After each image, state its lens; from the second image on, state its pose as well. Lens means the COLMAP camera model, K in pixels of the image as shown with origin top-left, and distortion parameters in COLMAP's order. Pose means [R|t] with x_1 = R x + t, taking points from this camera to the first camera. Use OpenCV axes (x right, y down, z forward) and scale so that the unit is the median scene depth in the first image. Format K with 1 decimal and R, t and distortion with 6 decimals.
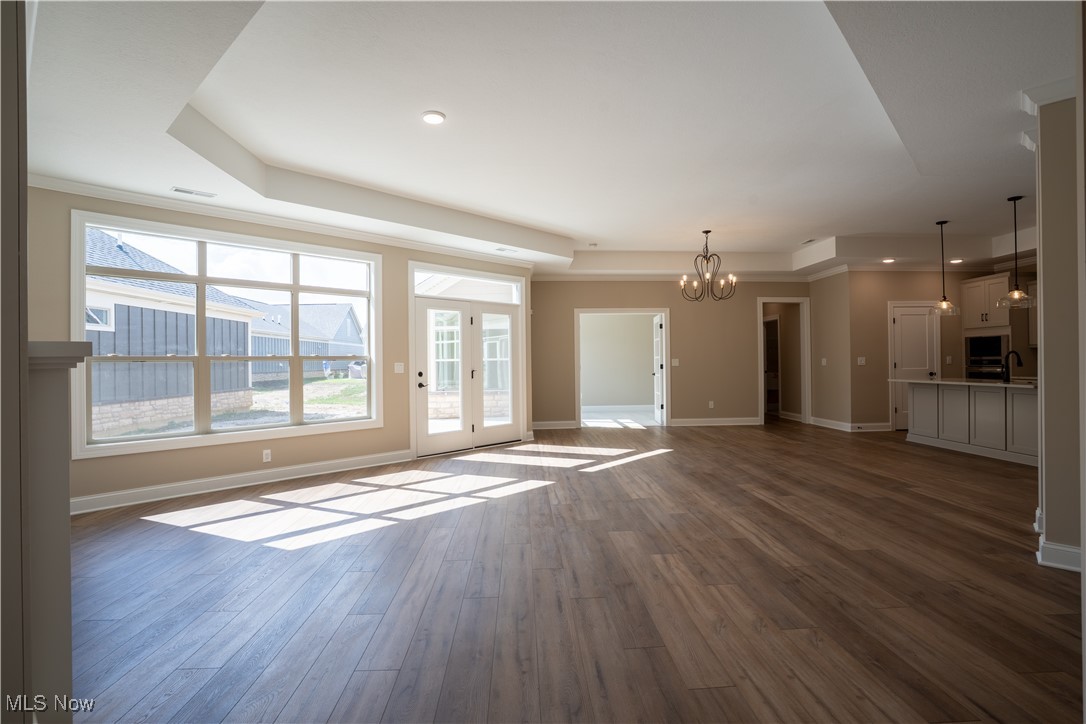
lens RADIAL K [[532.1, 0, 543.5], [0, 532.1, 360.8], [0, 0, 1]] dist [-0.076410, 0.033833]
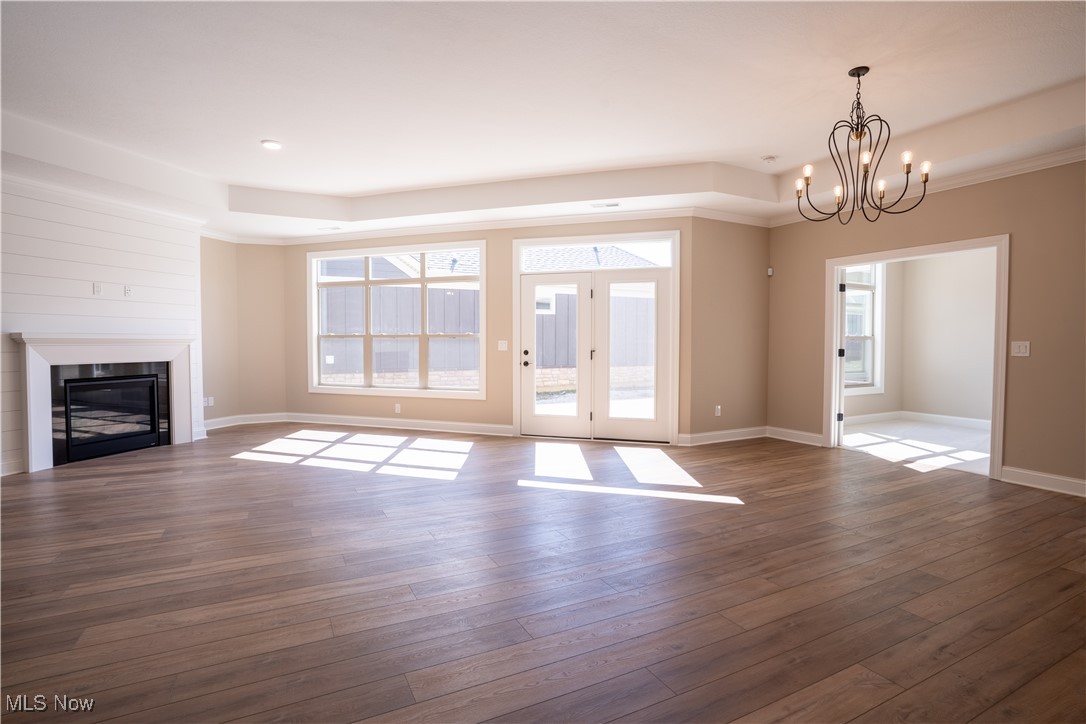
lens RADIAL K [[532.1, 0, 543.5], [0, 532.1, 360.8], [0, 0, 1]] dist [-0.076410, 0.033833]
pose [[0.420145, 0.047534, -0.906211, 0.591970], [-0.005685, 0.998745, 0.049751, -0.007655], [0.907439, -0.015751, 0.419888, 0.524213]]
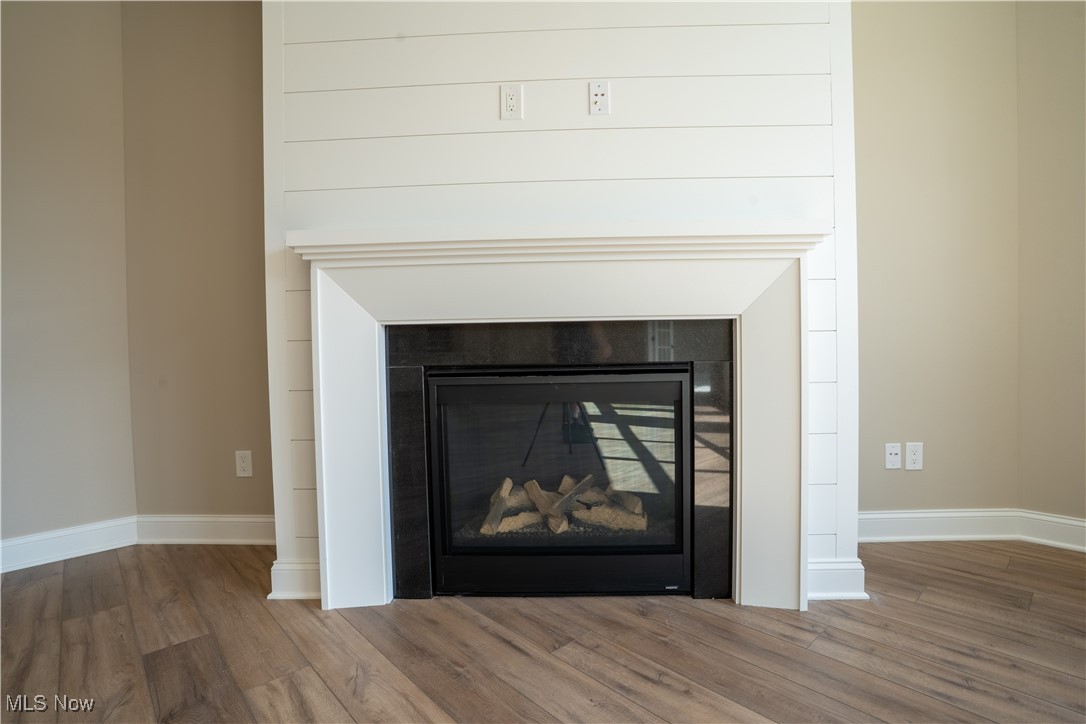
lens RADIAL K [[532.1, 0, 543.5], [0, 532.1, 360.8], [0, 0, 1]] dist [-0.076410, 0.033833]
pose [[-0.755878, 0.037688, -0.653627, -0.132272], [0.029679, 0.999288, 0.023298, 0.045230], [0.654039, -0.001789, -0.756458, 0.459820]]
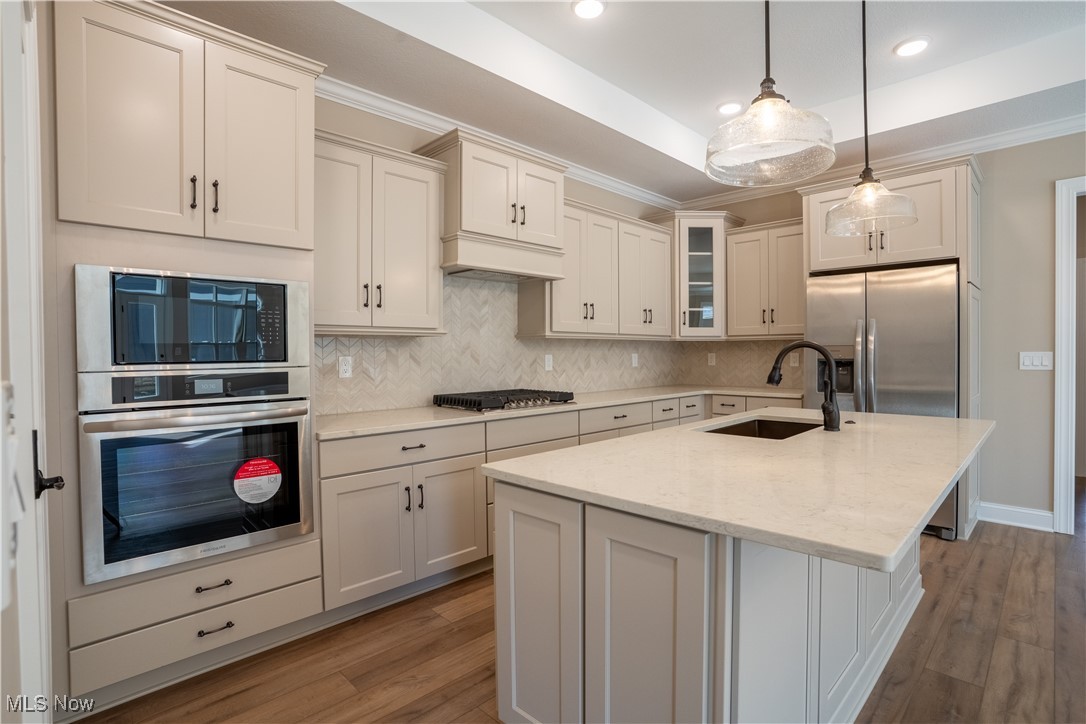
lens RADIAL K [[532.1, 0, 543.5], [0, 532.1, 360.8], [0, 0, 1]] dist [-0.076410, 0.033833]
pose [[-0.676397, 0.004445, 0.736524, 0.605572], [0.014352, 0.999871, 0.007146, -0.008935], [-0.736397, 0.015403, -0.676374, 1.084677]]
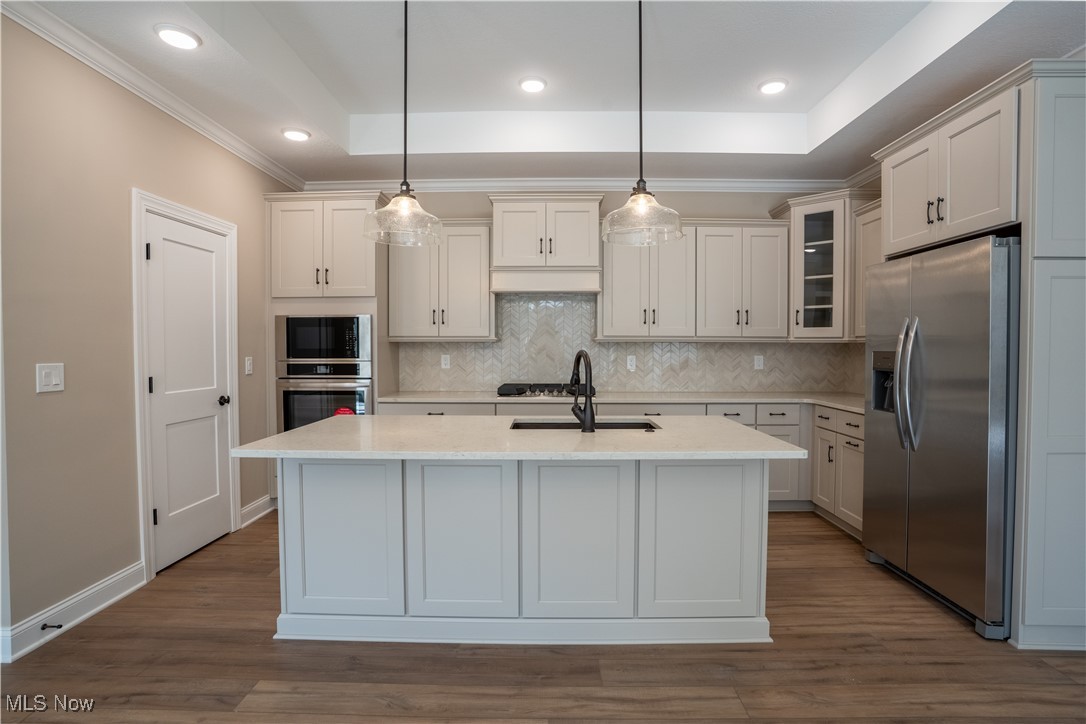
lens RADIAL K [[532.1, 0, 543.5], [0, 532.1, 360.8], [0, 0, 1]] dist [-0.076410, 0.033833]
pose [[0.055552, -0.013694, 0.998362, 0.392454], [-0.001994, 0.999902, 0.013826, -0.013180], [-0.998454, -0.002759, 0.055519, 0.791555]]
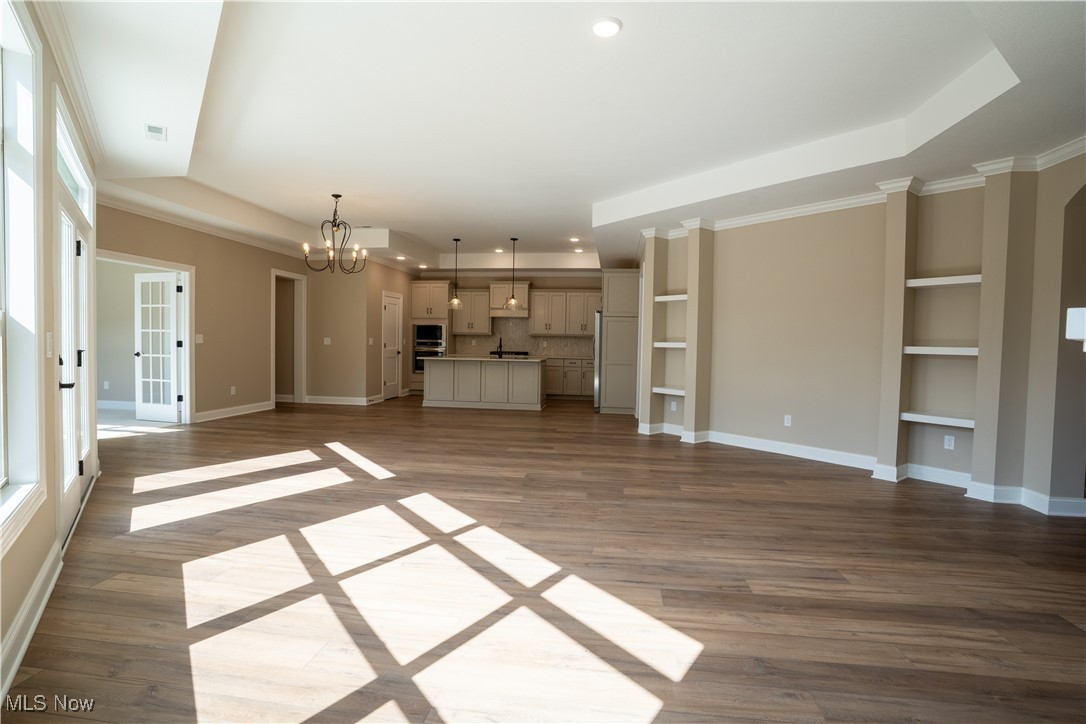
lens RADIAL K [[532.1, 0, 543.5], [0, 532.1, 360.8], [0, 0, 1]] dist [-0.076410, 0.033833]
pose [[0.176697, -0.020545, 0.984051, -0.489526], [-0.023597, 0.999406, 0.025103, 0.005485], [-0.983982, -0.027657, 0.176107, 0.466252]]
